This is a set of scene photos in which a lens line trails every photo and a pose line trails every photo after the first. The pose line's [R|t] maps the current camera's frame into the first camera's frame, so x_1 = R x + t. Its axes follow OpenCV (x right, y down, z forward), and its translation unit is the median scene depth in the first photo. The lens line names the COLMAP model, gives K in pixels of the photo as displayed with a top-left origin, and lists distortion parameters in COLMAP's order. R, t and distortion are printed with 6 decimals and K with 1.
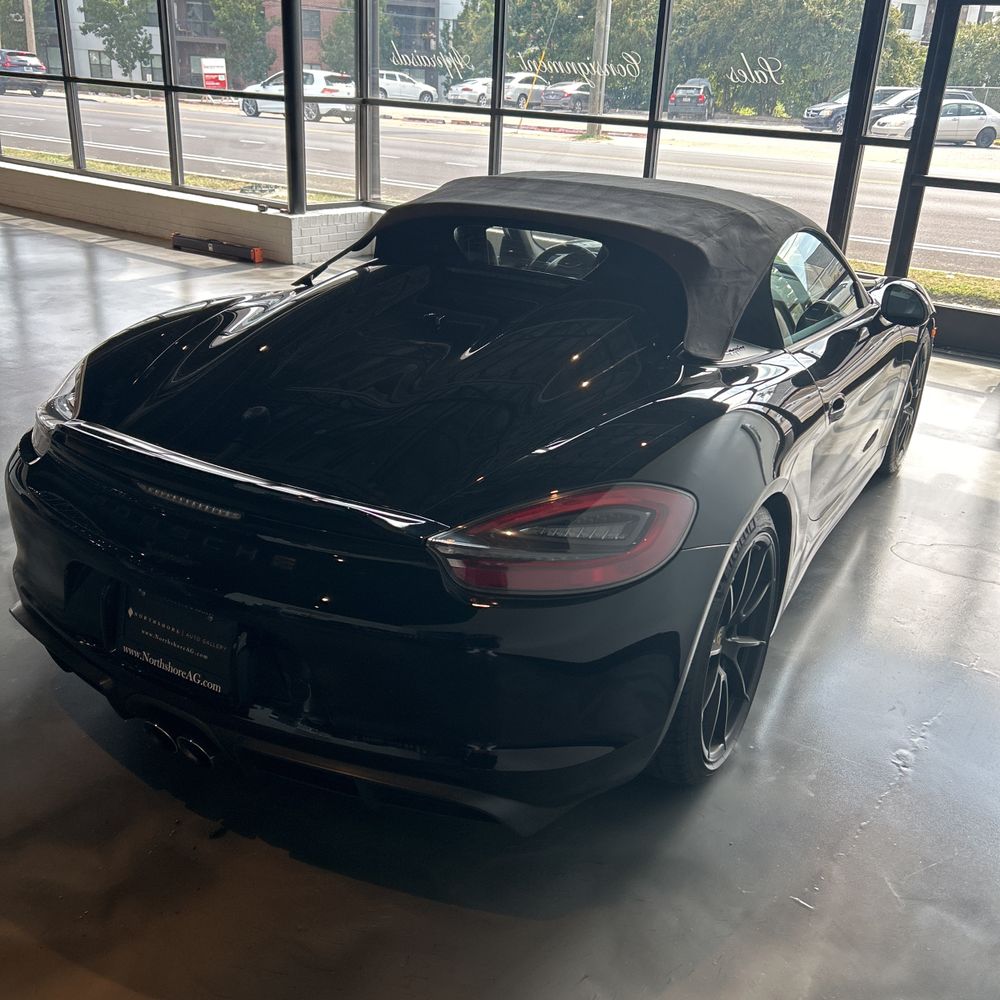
lens RADIAL K [[1032.6, 0, 500.0], [0, 1032.6, 500.0], [0, 0, 1]] dist [-0.003910, 0.013093]
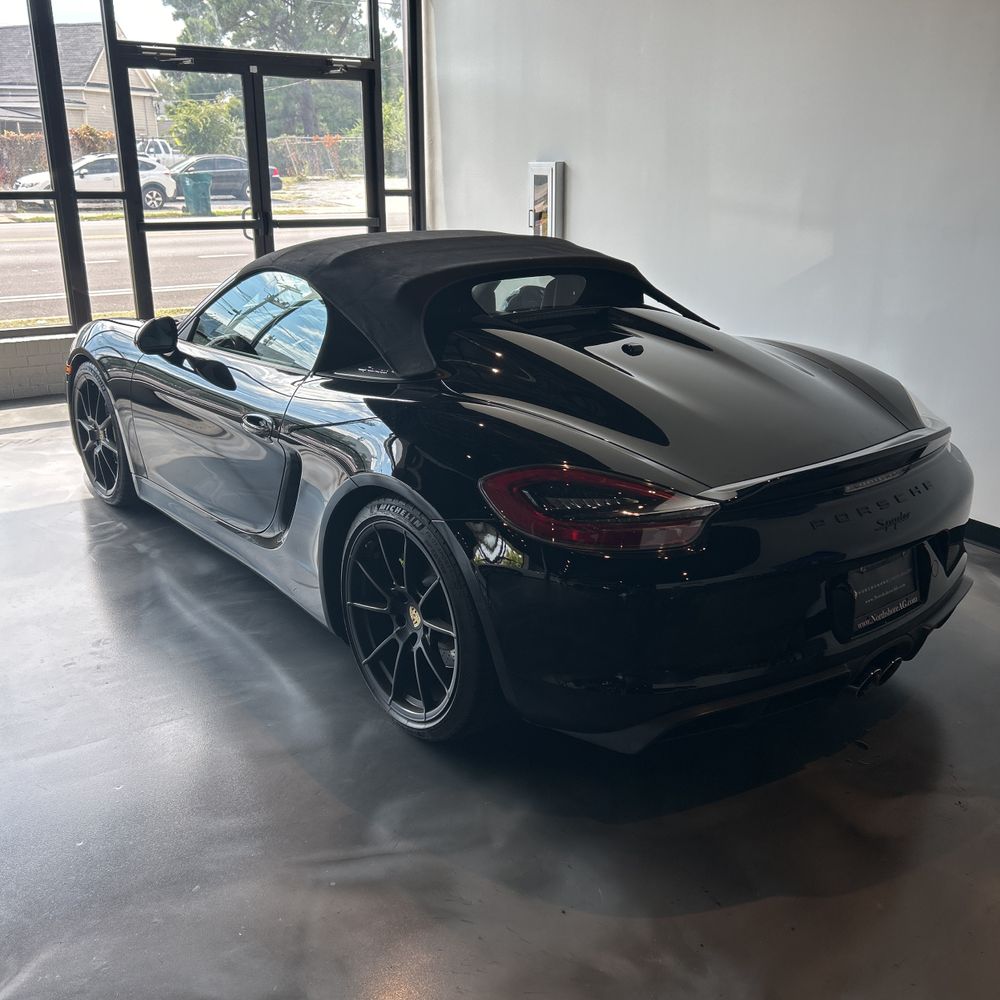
lens RADIAL K [[1032.6, 0, 500.0], [0, 1032.6, 500.0], [0, 0, 1]] dist [-0.003910, 0.013093]
pose [[0.359274, -0.325812, 0.874511, -0.492455], [0.356592, 0.913899, 0.193989, -0.120923], [-0.862418, 0.242148, 0.444522, 0.256145]]
